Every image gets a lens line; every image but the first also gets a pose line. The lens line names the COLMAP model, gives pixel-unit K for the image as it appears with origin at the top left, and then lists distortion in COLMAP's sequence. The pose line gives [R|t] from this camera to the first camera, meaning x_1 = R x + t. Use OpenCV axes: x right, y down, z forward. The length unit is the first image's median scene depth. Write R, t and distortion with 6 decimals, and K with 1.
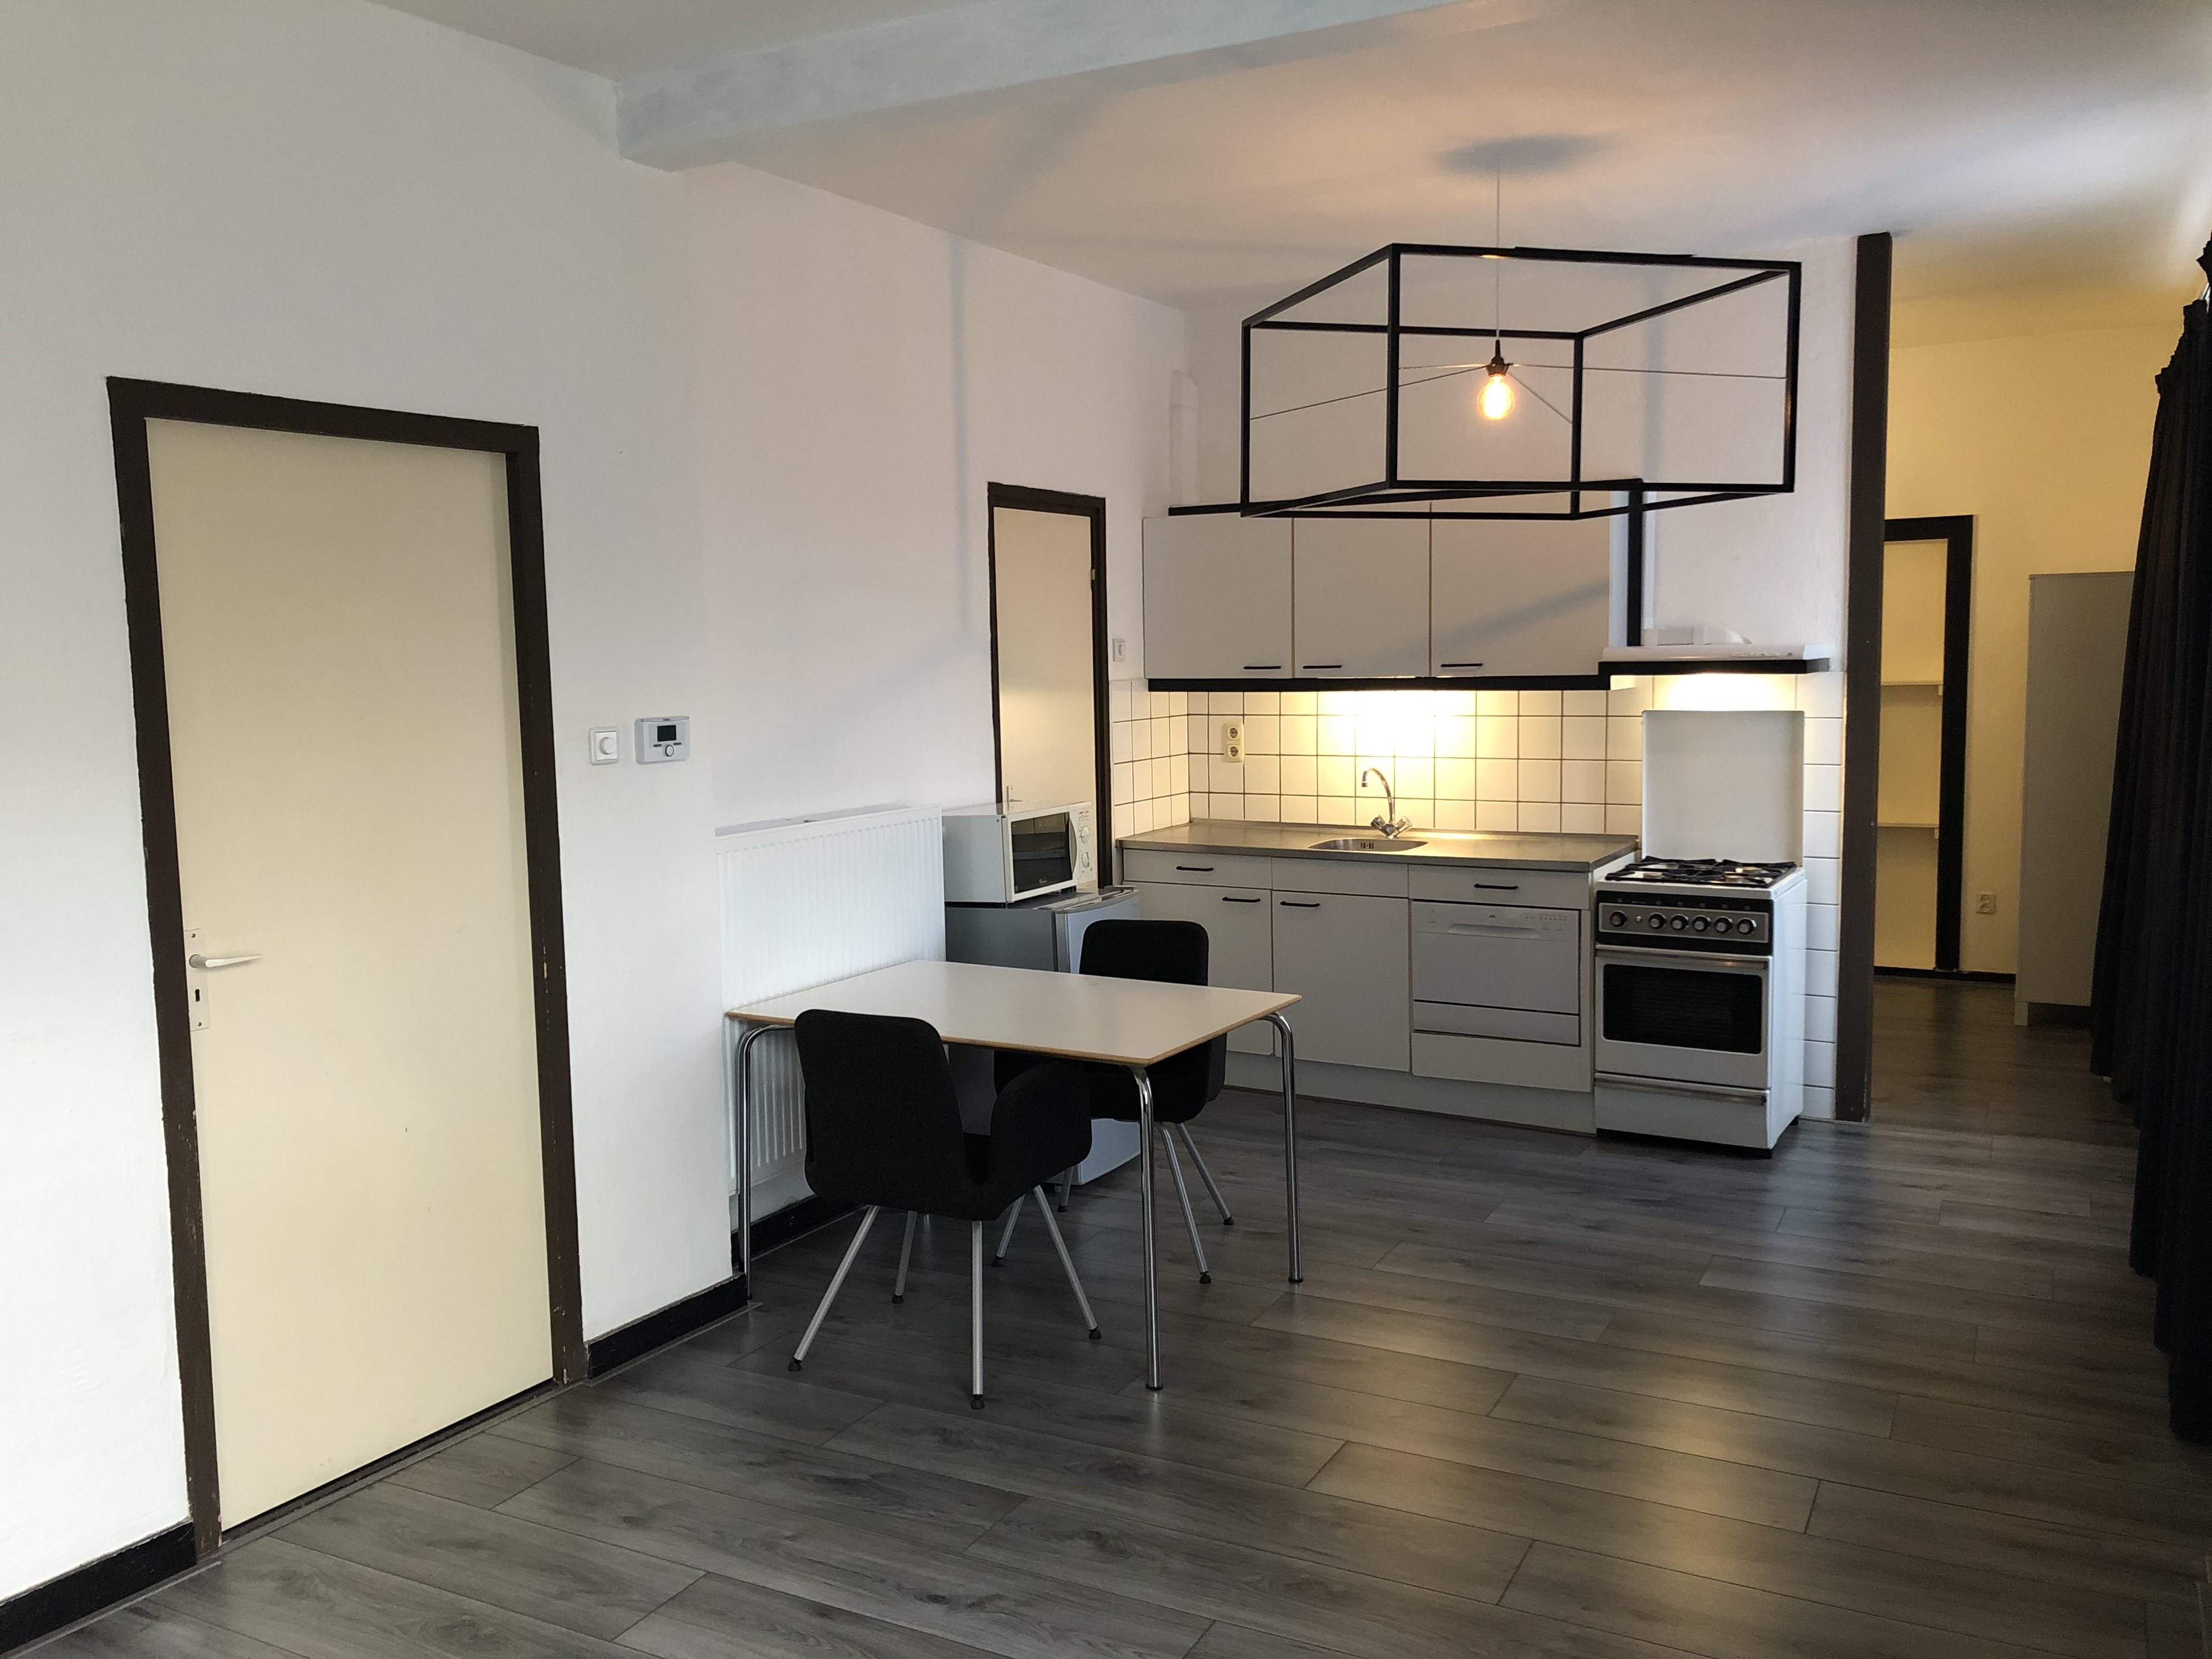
lens RADIAL K [[1837.1, 0, 1106.0], [0, 1837.1, 829.5], [0, 0, 1]] dist [0.161718, -0.001055]
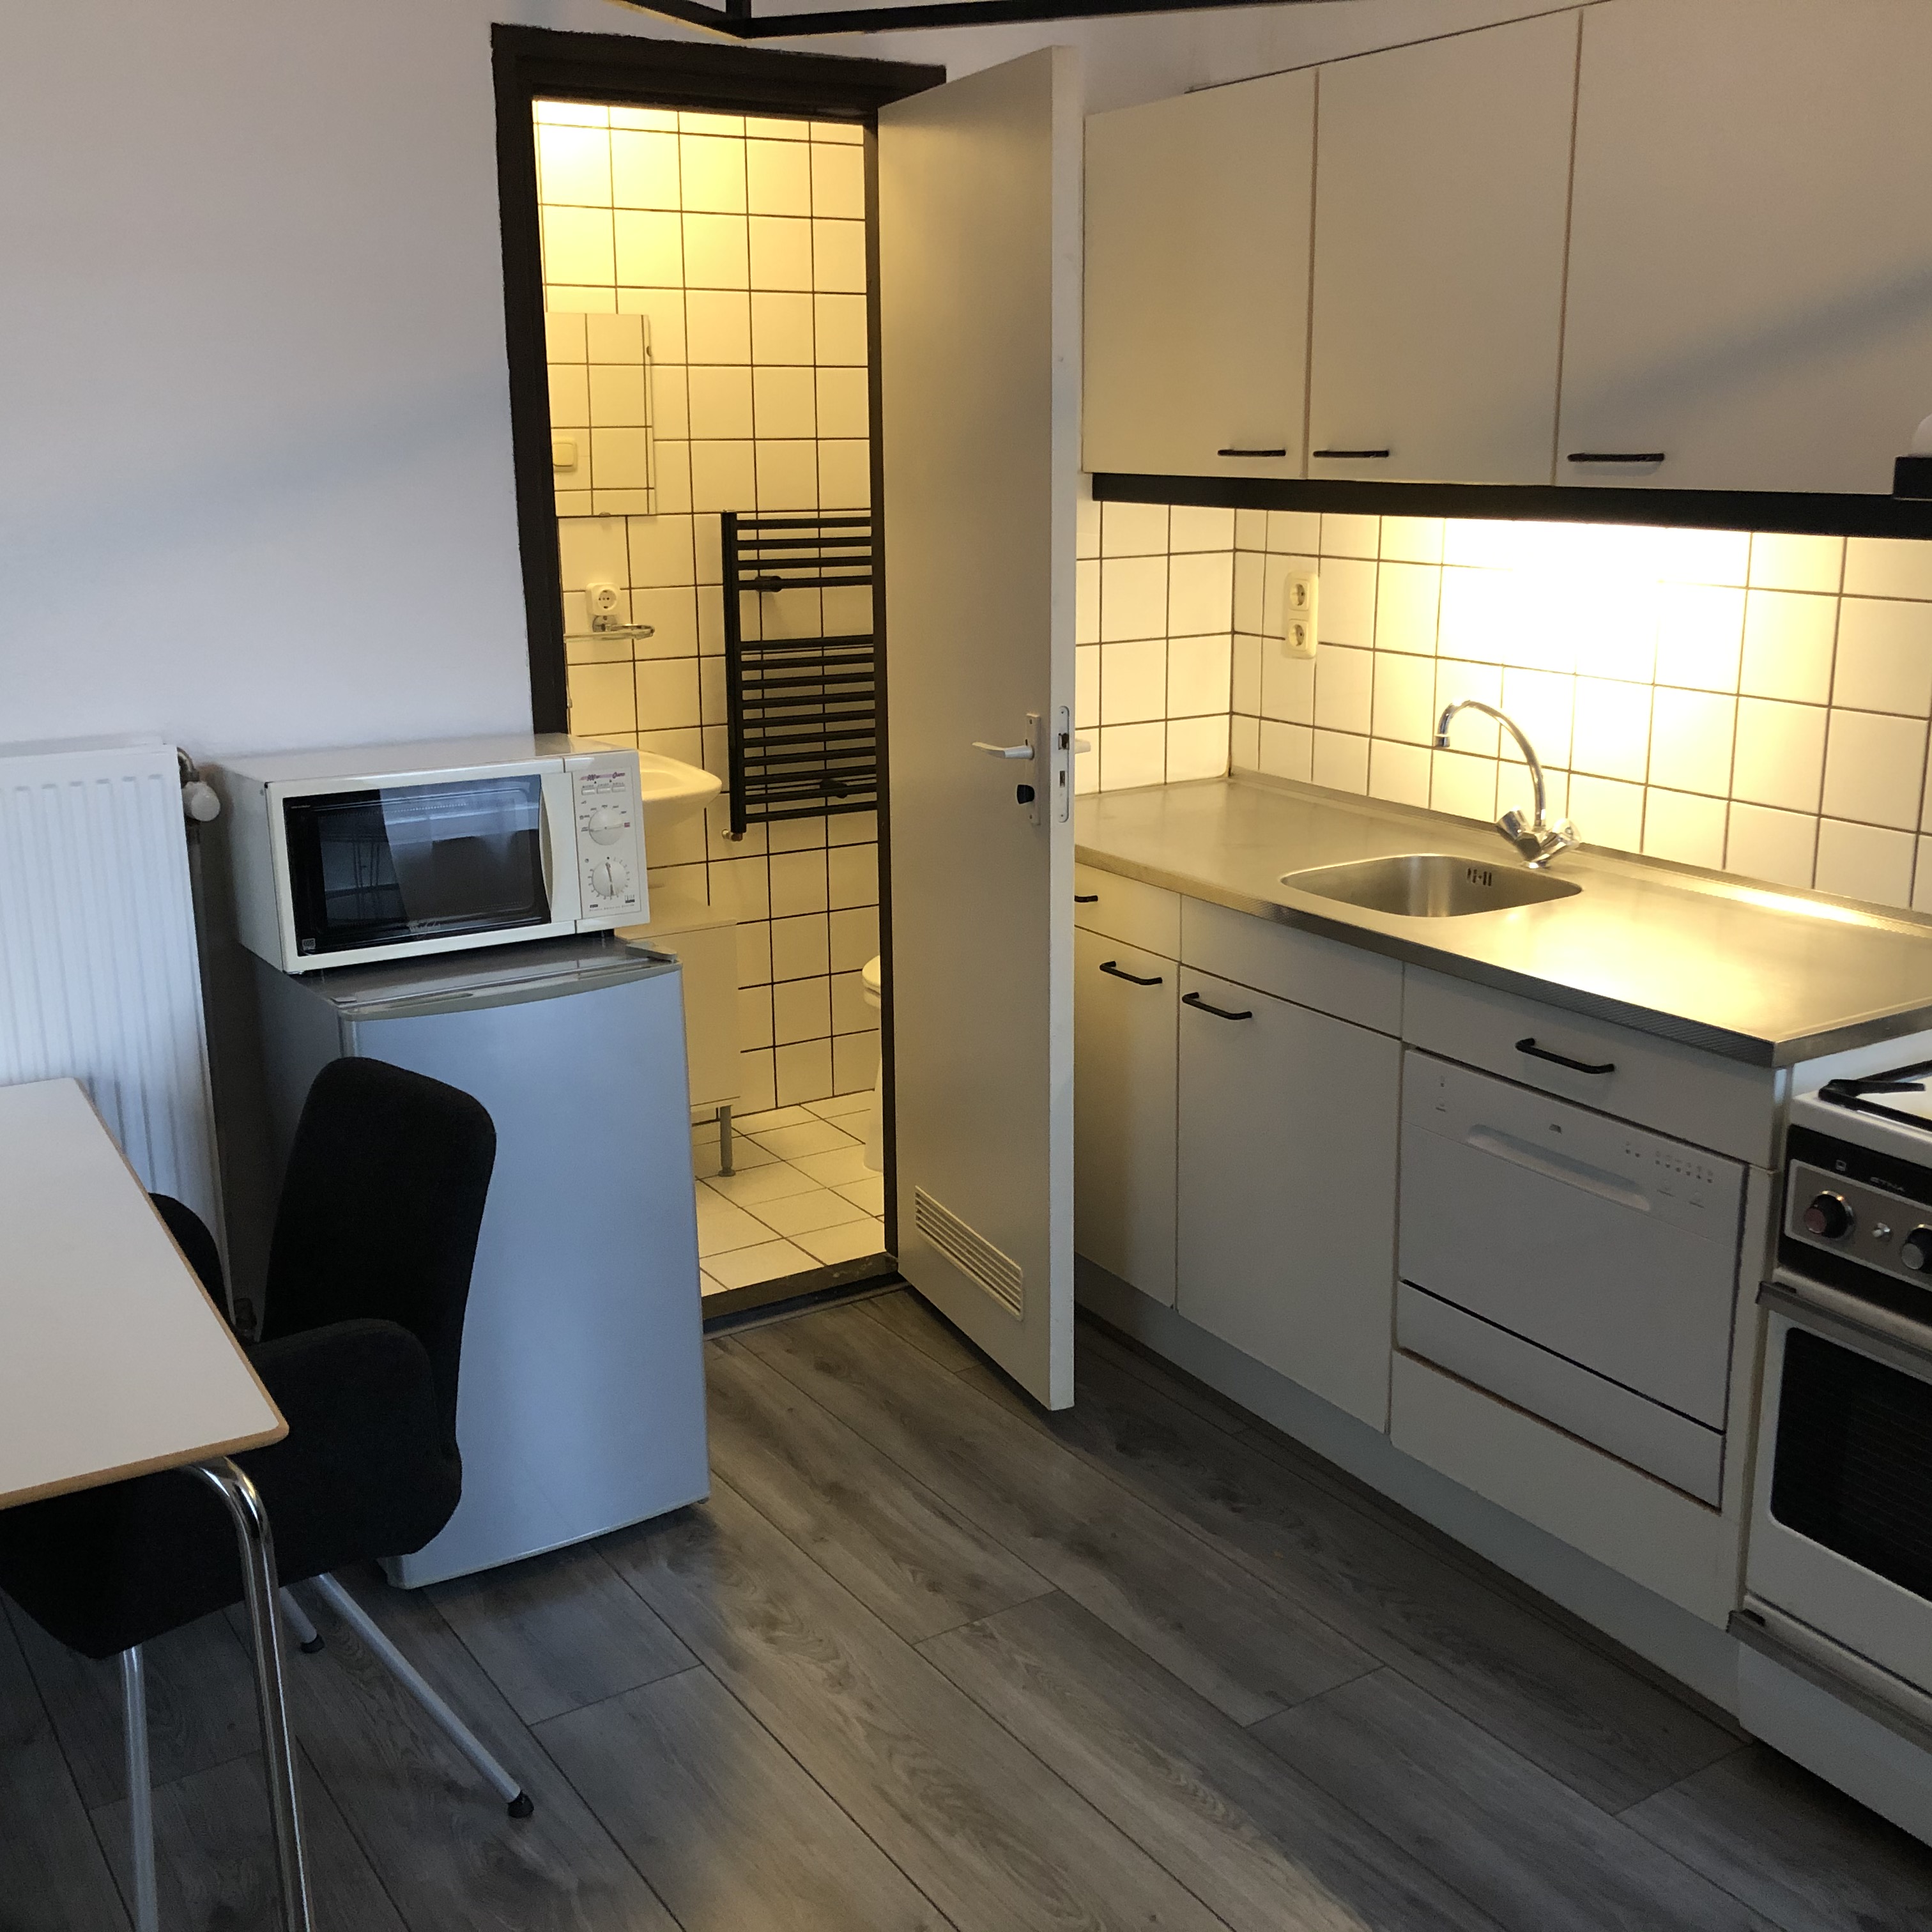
lens RADIAL K [[2094.5, 0, 966.0], [0, 2094.5, 966.0], [0, 0, 1]] dist [0.030750, 0.008466]
pose [[0.870061, 0.131709, -0.475022, 0.300872], [-0.054286, 0.983384, 0.173231, -0.054649], [0.489946, -0.124935, 0.862754, 0.559167]]
